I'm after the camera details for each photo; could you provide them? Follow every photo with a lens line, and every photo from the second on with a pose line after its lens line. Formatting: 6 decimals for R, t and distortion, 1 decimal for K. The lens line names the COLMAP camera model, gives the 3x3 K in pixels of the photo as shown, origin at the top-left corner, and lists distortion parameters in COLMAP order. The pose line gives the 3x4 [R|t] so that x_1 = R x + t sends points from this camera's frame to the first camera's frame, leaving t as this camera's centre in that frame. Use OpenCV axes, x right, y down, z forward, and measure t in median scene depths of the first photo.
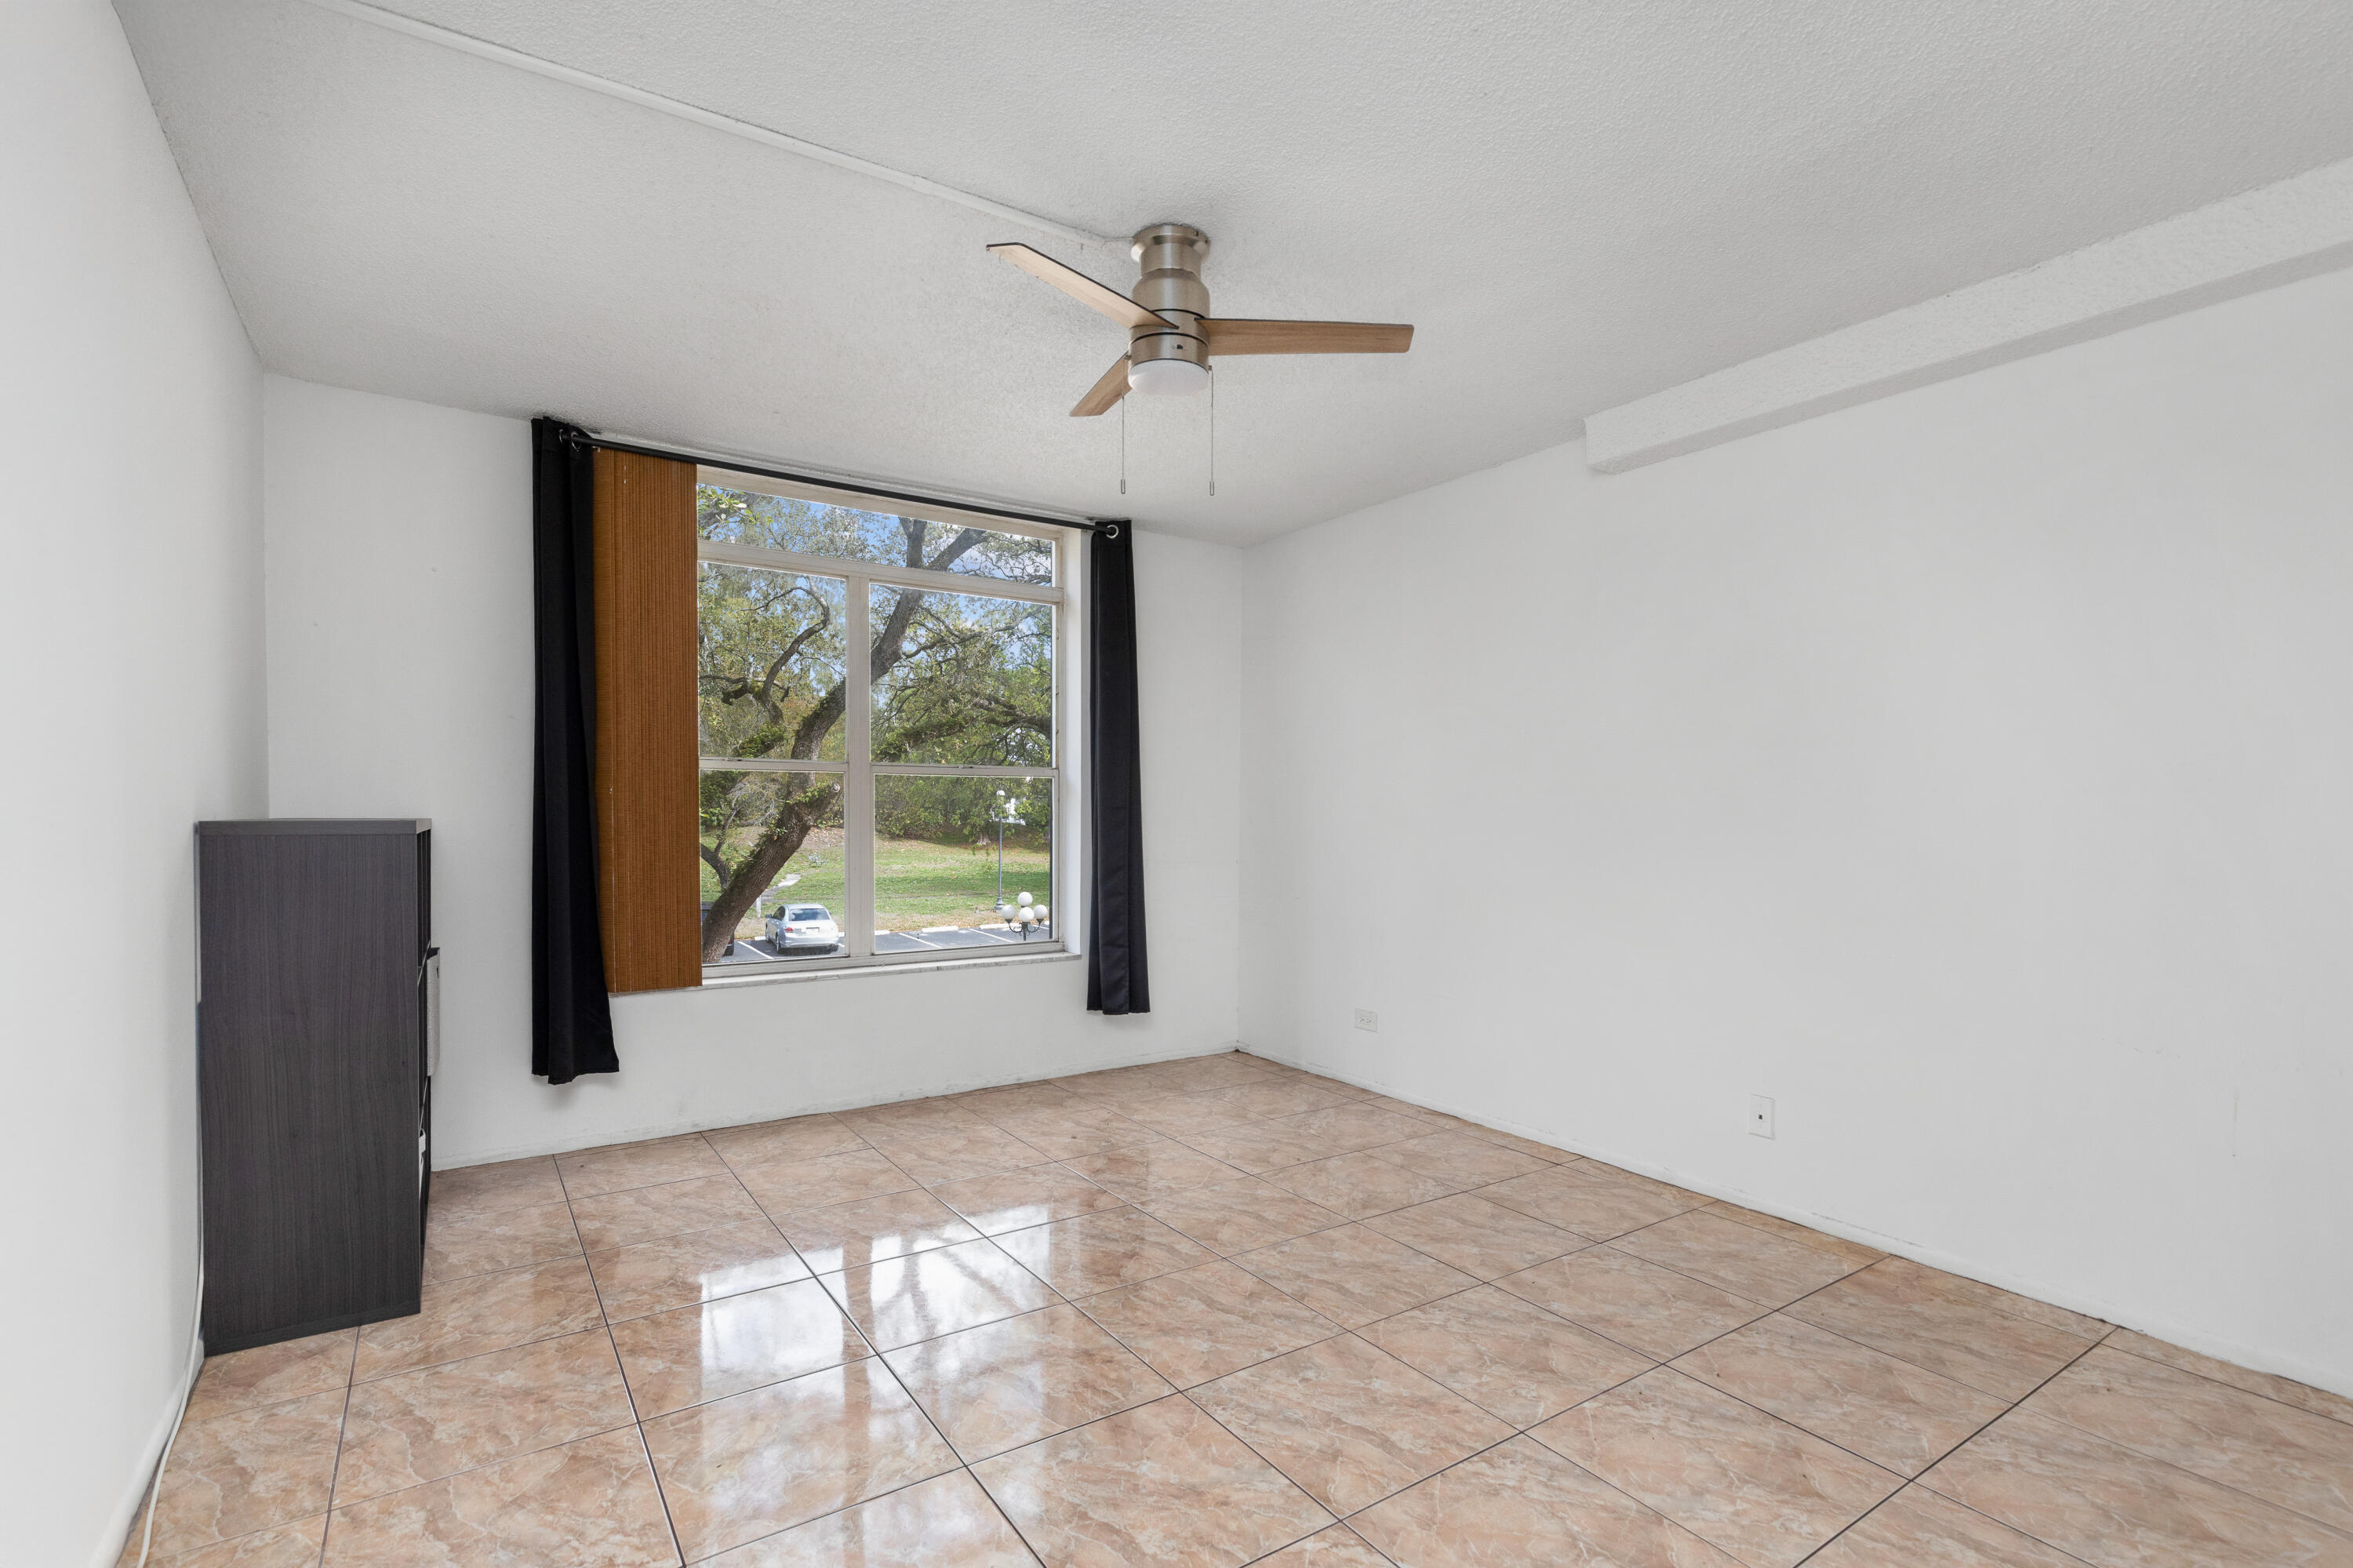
lens RADIAL K [[1069.6, 0, 1182.3], [0, 1069.6, 807.0], [0, 0, 1]] dist [0.009051, -0.002766]
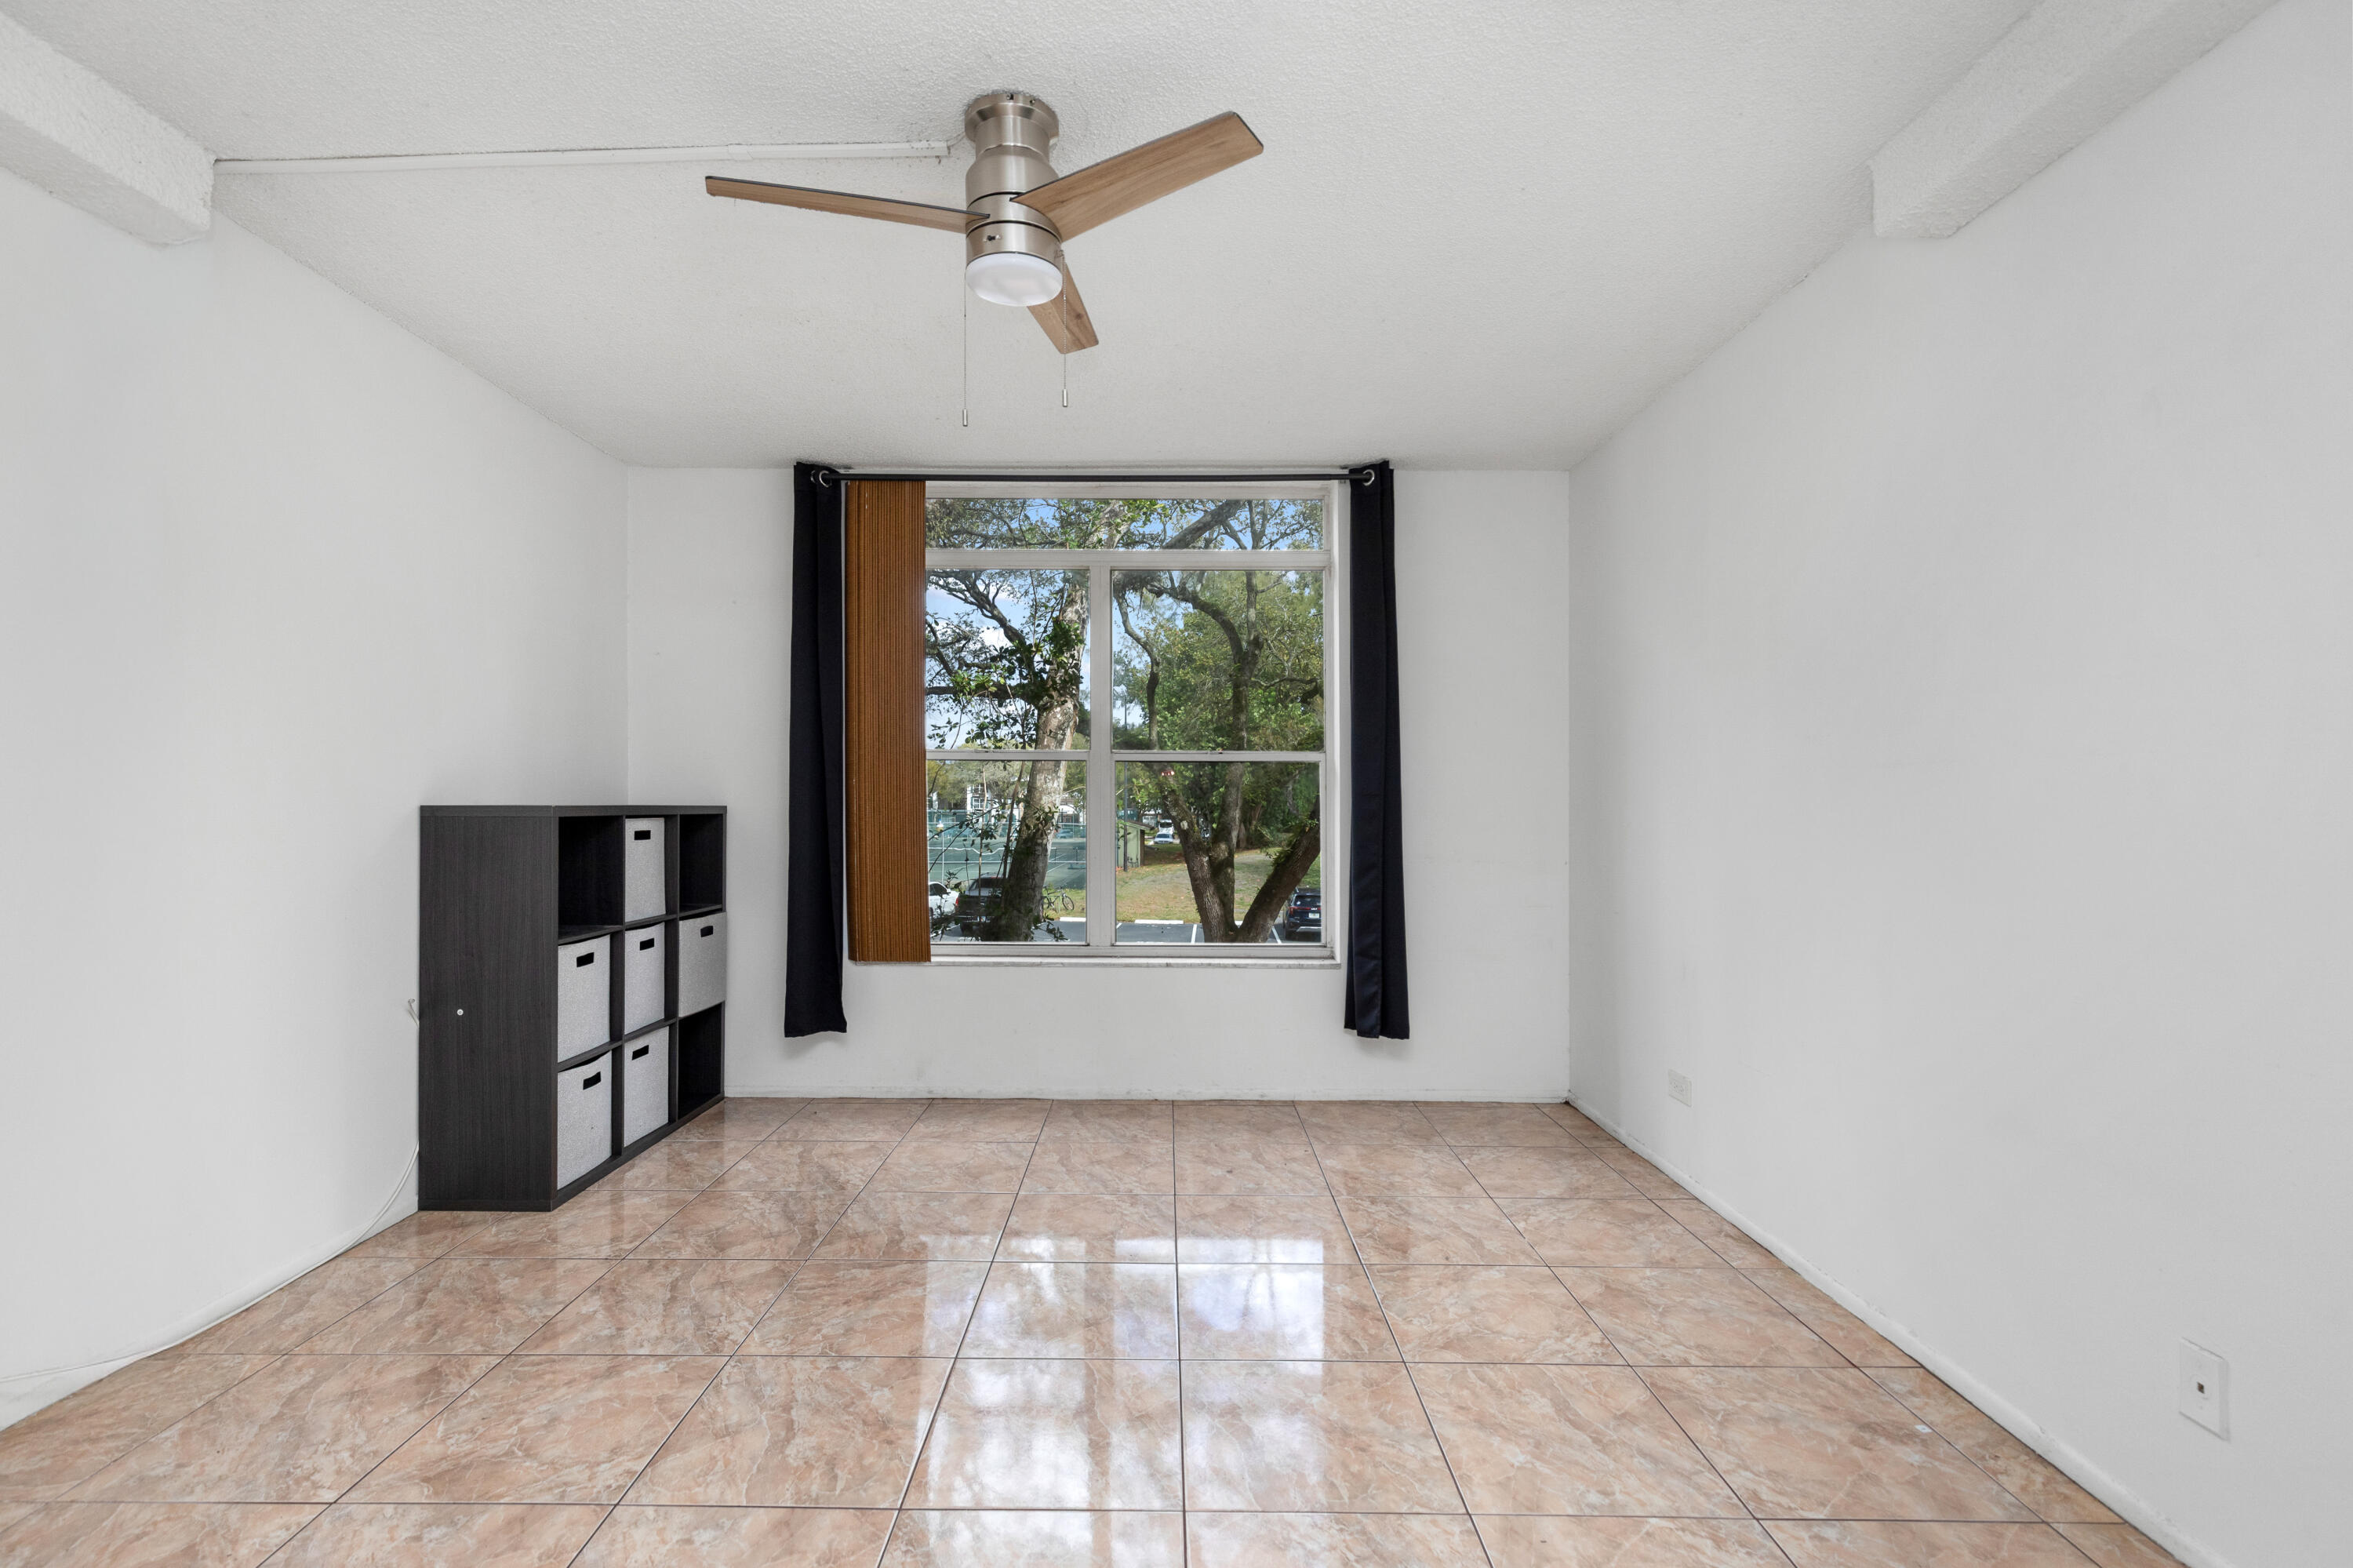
lens RADIAL K [[1069.6, 0, 1171.7], [0, 1069.6, 775.7], [0, 0, 1]] dist [0.009051, -0.002766]
pose [[0.827218, -0.015427, -0.561670, 0.357807], [0.002648, 0.999719, -0.023560, 0.005834], [0.561875, 0.018002, 0.827026, 0.245228]]
